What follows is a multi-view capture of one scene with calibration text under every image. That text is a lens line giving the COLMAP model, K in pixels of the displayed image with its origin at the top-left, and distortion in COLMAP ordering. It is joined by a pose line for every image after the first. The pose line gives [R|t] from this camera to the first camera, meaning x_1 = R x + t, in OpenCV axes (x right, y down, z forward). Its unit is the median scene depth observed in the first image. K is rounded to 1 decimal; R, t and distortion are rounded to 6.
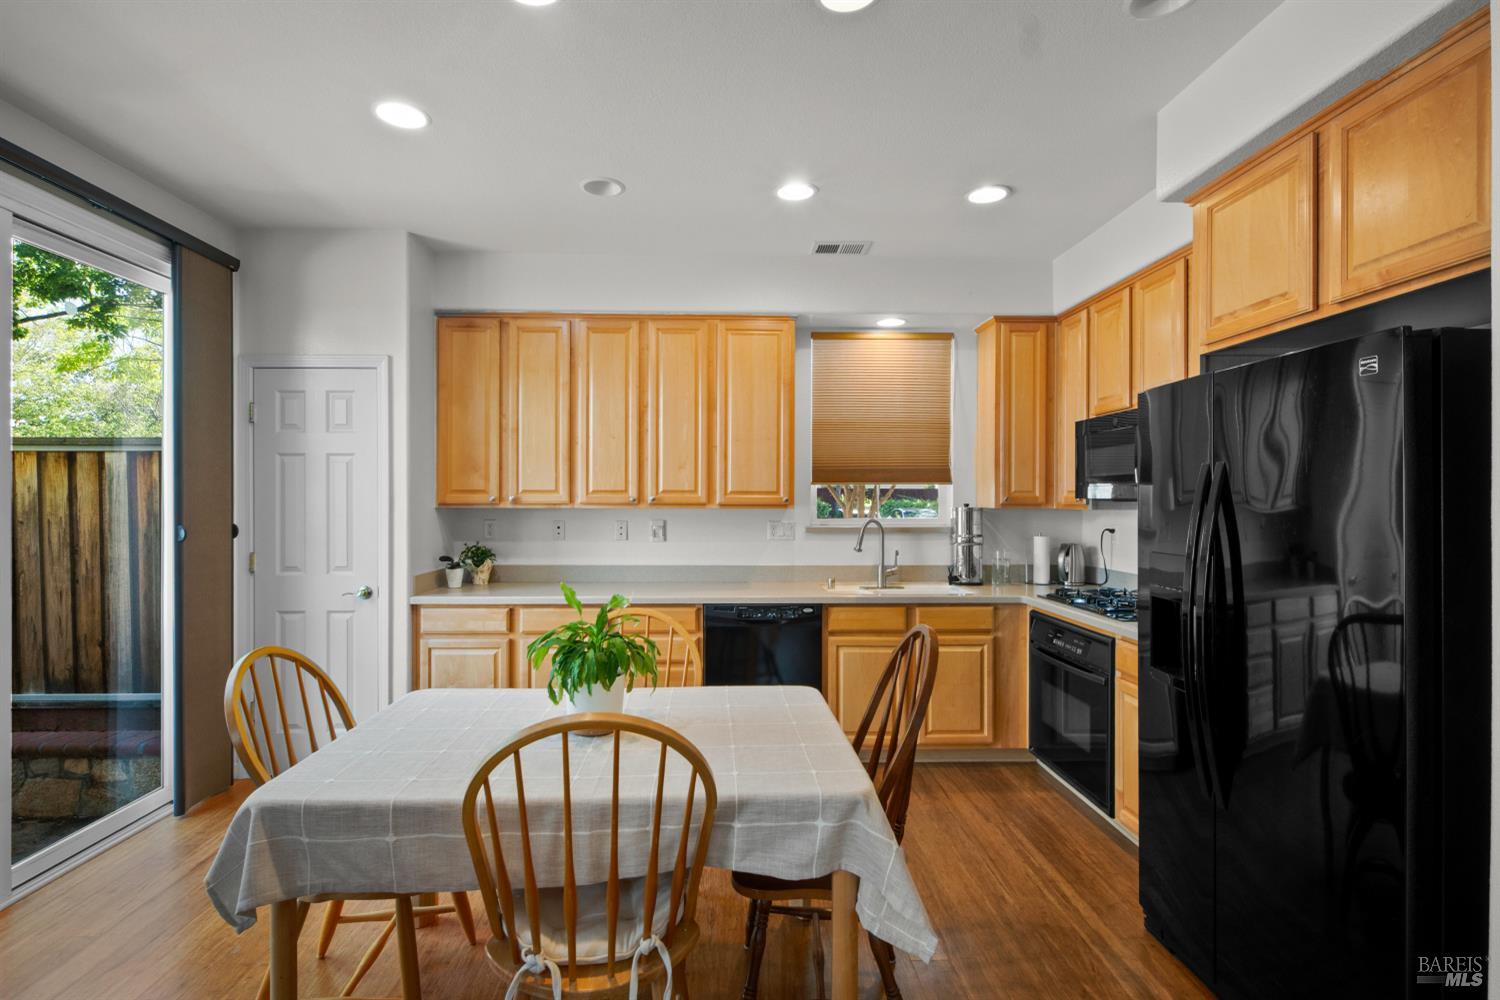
lens RADIAL K [[697.3, 0, 736.8], [0, 697.3, 501.5], [0, 0, 1]] dist [-0.000527, -0.000786]
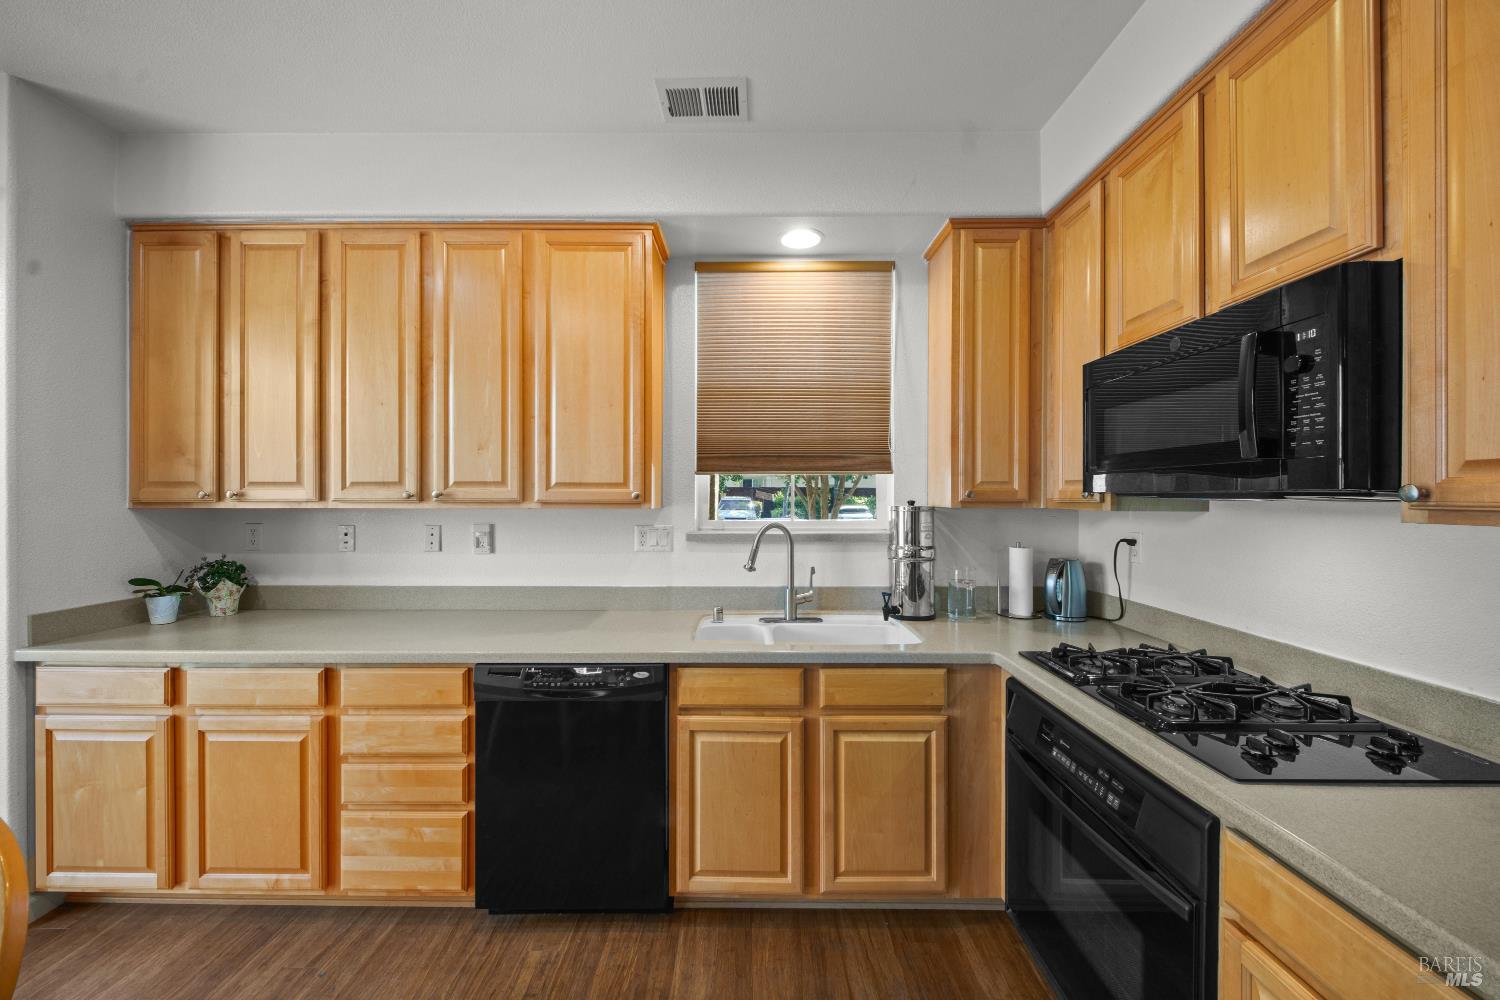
lens RADIAL K [[546.4, 0, 743.7], [0, 546.4, 496.9], [0, 0, 1]] dist [0.001462, -0.000025]
pose [[0.999399, -0.001665, -0.034633, 0.193884], [0.001686, 0.999998, 0.000553, -0.001262], [0.034632, -0.000611, 0.999400, 0.480699]]
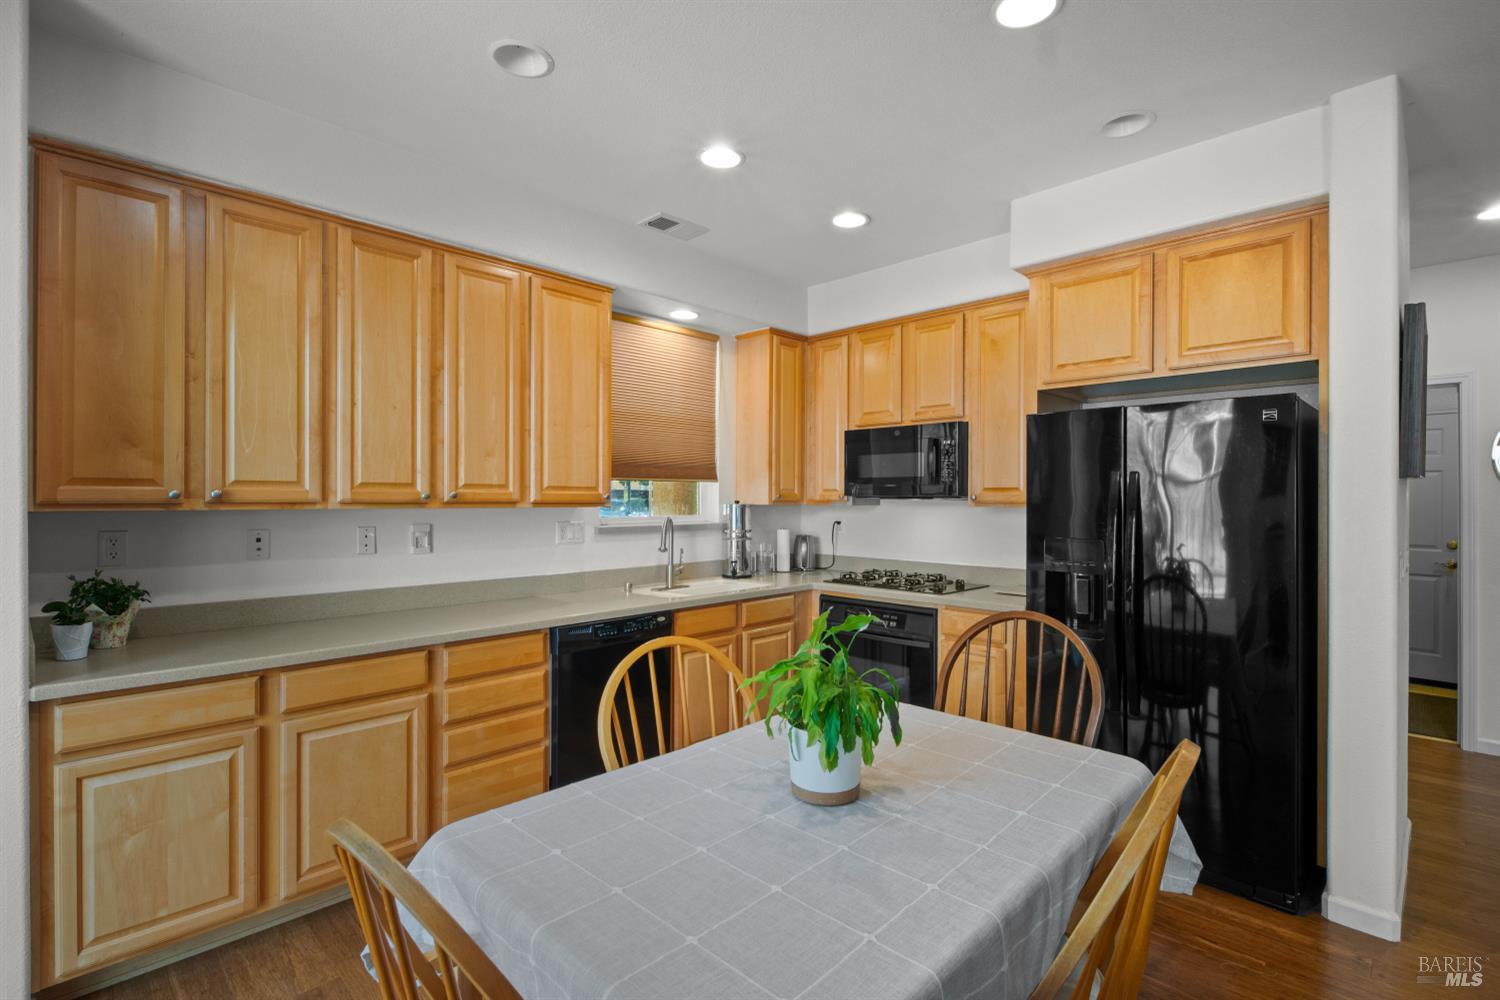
lens RADIAL K [[684.5, 0, 755.0], [0, 684.5, 500.8], [0, 0, 1]] dist [0.000964, -0.000701]
pose [[0.720226, -0.003020, 0.693733, -0.393596], [0.000165, 0.999991, 0.004181, -0.000903], [-0.693739, -0.002897, 0.720220, 0.254447]]
